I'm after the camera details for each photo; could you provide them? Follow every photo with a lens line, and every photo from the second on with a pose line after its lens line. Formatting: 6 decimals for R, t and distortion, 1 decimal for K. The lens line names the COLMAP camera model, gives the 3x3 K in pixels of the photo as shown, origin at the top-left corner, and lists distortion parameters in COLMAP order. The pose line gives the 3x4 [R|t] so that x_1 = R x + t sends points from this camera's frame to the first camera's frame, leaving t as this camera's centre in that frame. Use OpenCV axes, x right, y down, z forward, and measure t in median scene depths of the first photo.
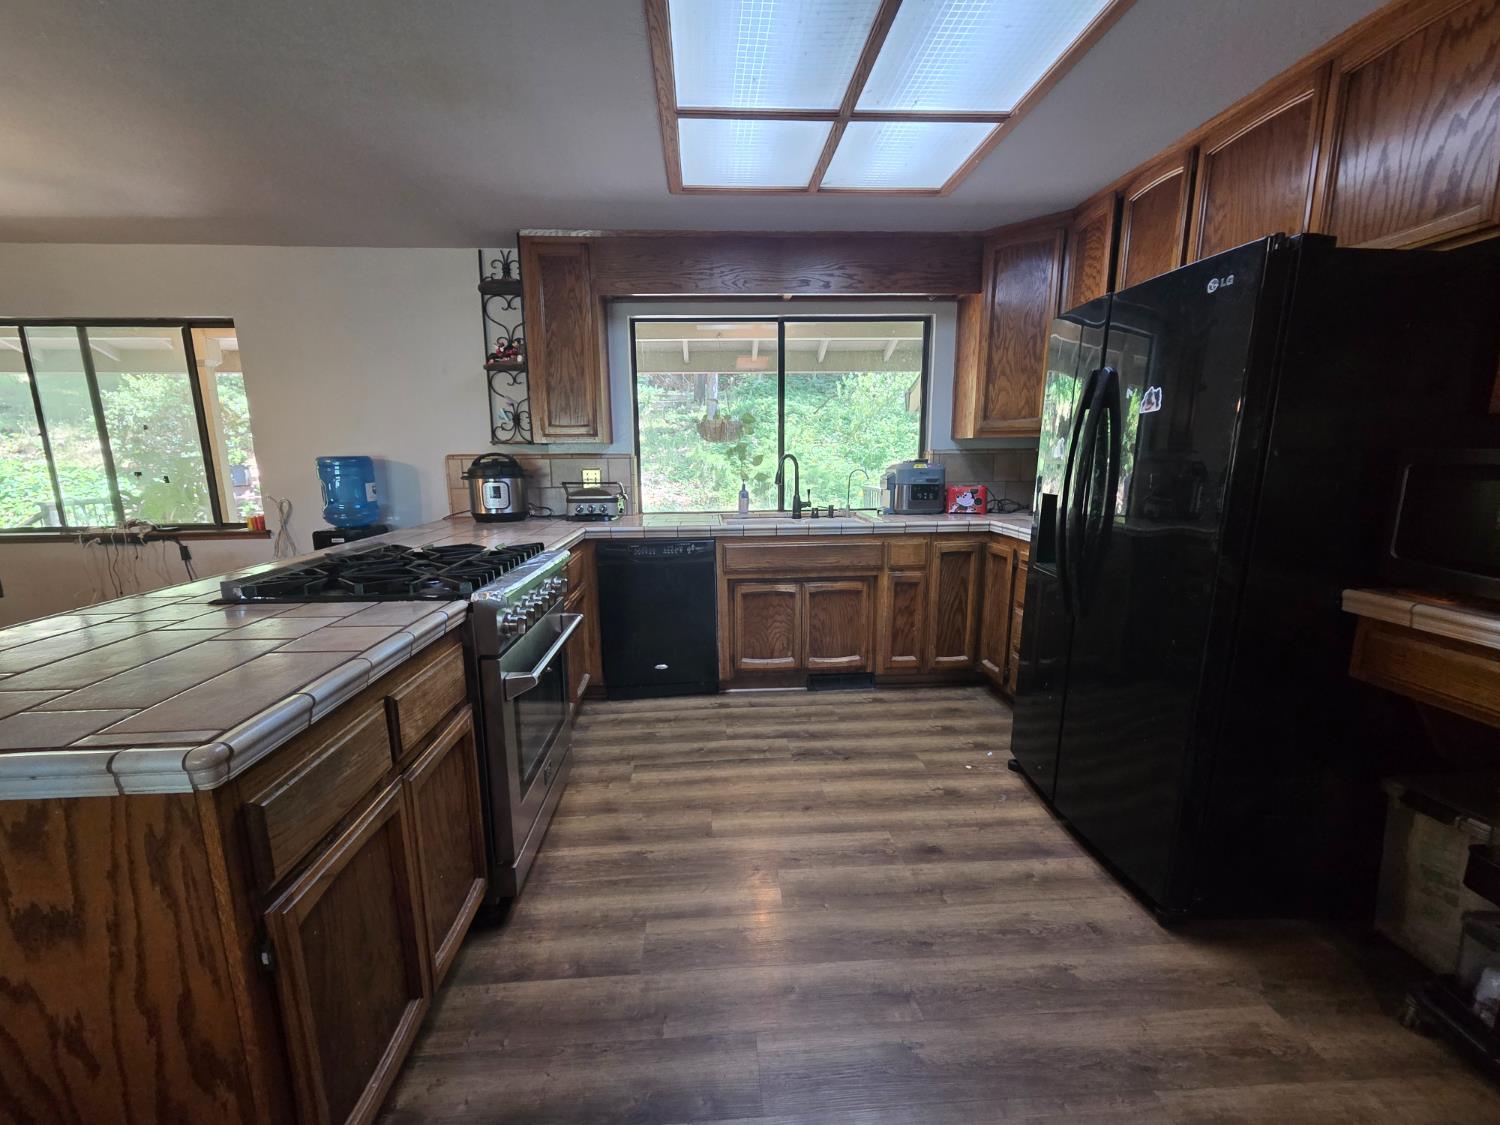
lens RADIAL K [[618.2, 0, 742.6], [0, 618.2, 562.8], [0, 0, 1]] dist [-0.000060, -0.000244]
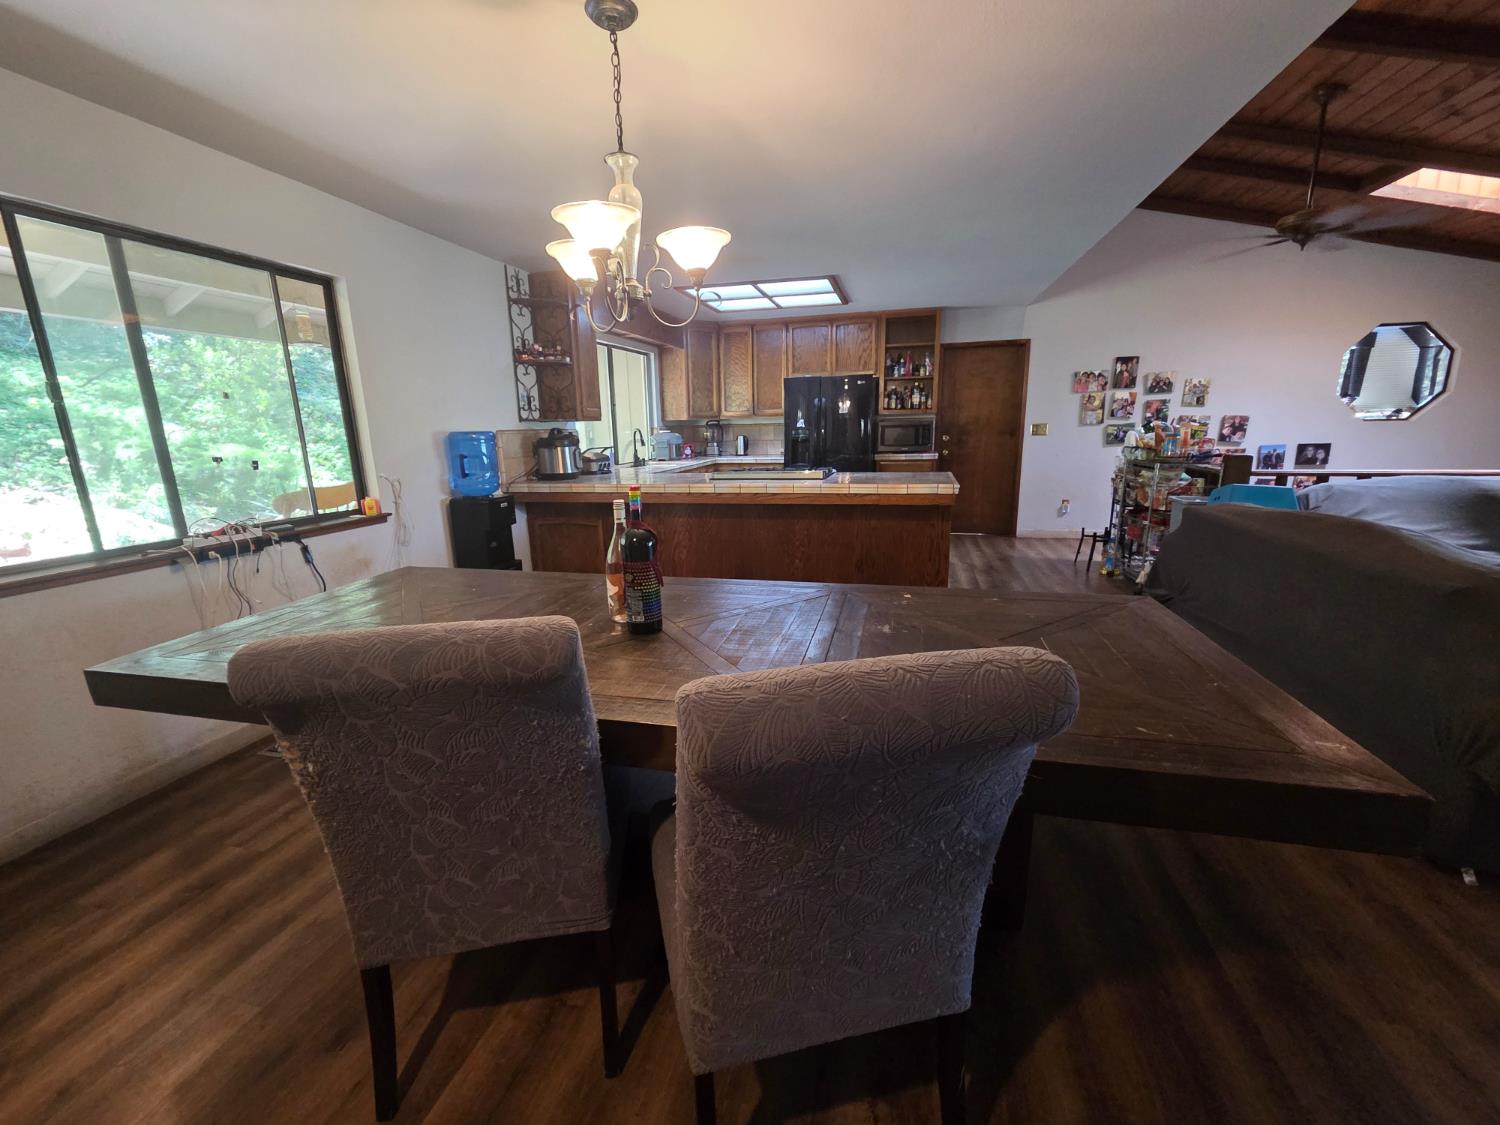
lens RADIAL K [[618.2, 0, 742.6], [0, 618.2, 562.8], [0, 0, 1]] dist [-0.000060, -0.000244]
pose [[0.311504, -0.206244, 0.927593, -1.544613], [0.187092, 0.970366, 0.152926, -0.022648], [-0.931645, 0.125908, 0.340860, 0.200320]]
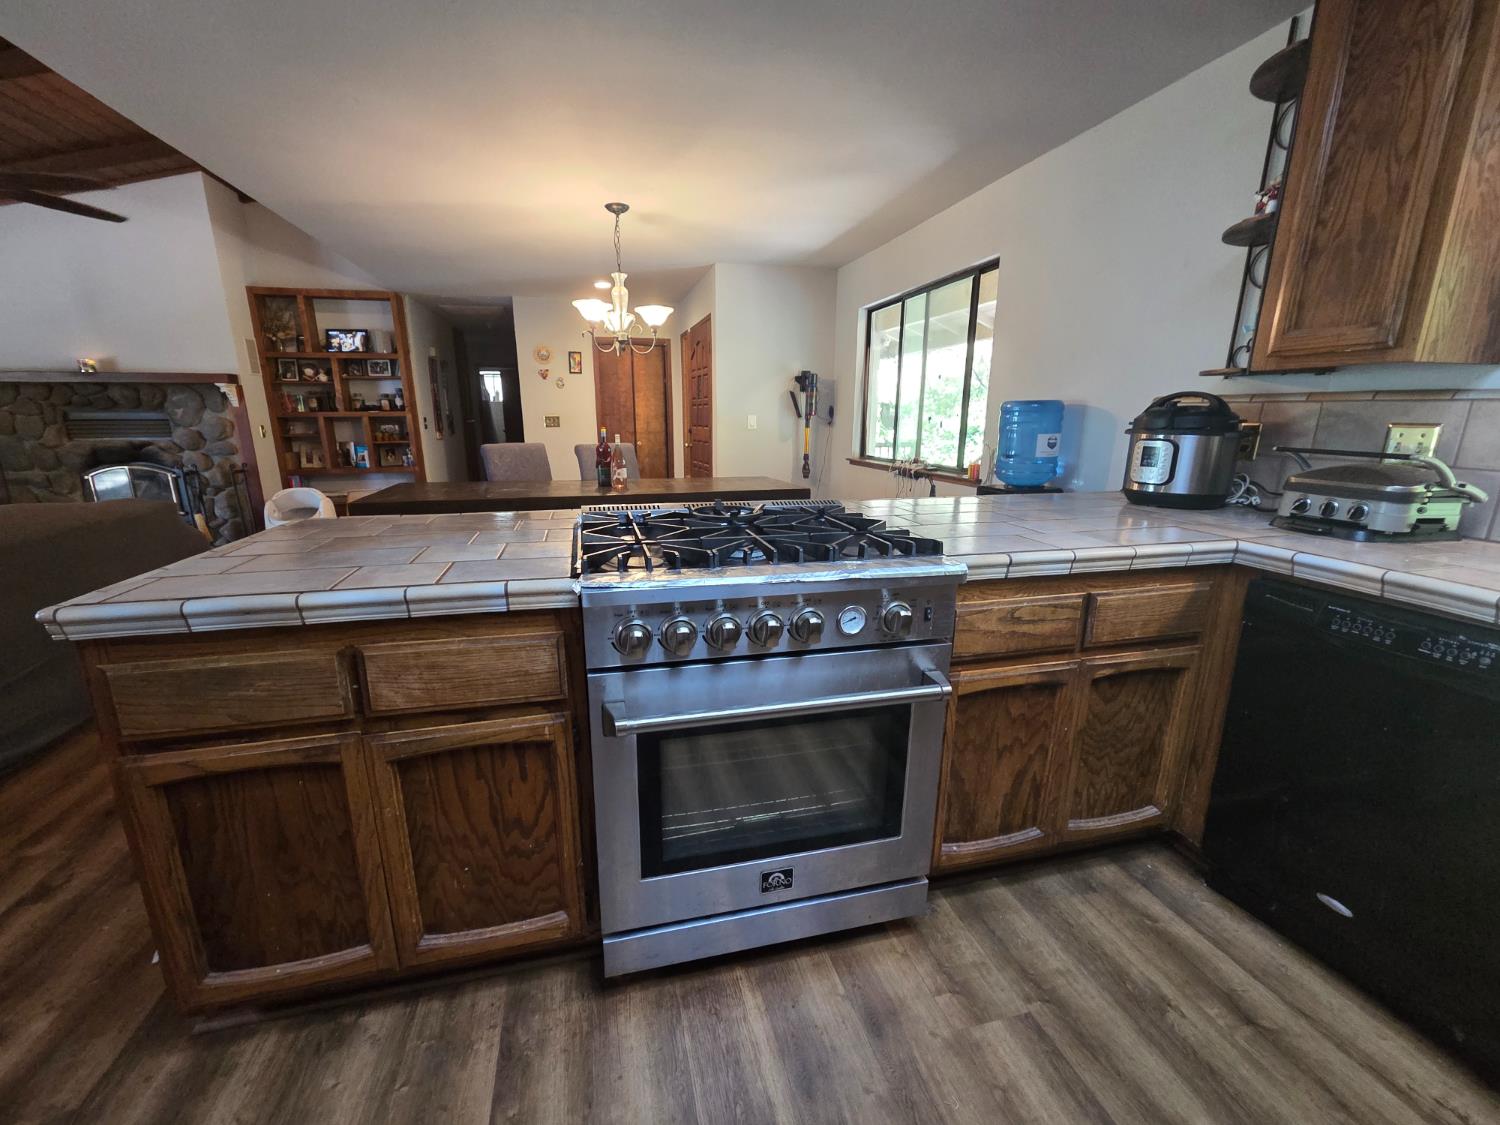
lens RADIAL K [[618.2, 0, 742.6], [0, 618.2, 562.8], [0, 0, 1]] dist [-0.000060, -0.000244]
pose [[0.181537, 0.240382, -0.953552, 0.130284], [-0.177433, 0.961756, 0.208671, -0.065815], [0.967244, 0.131310, 0.217246, 0.466570]]
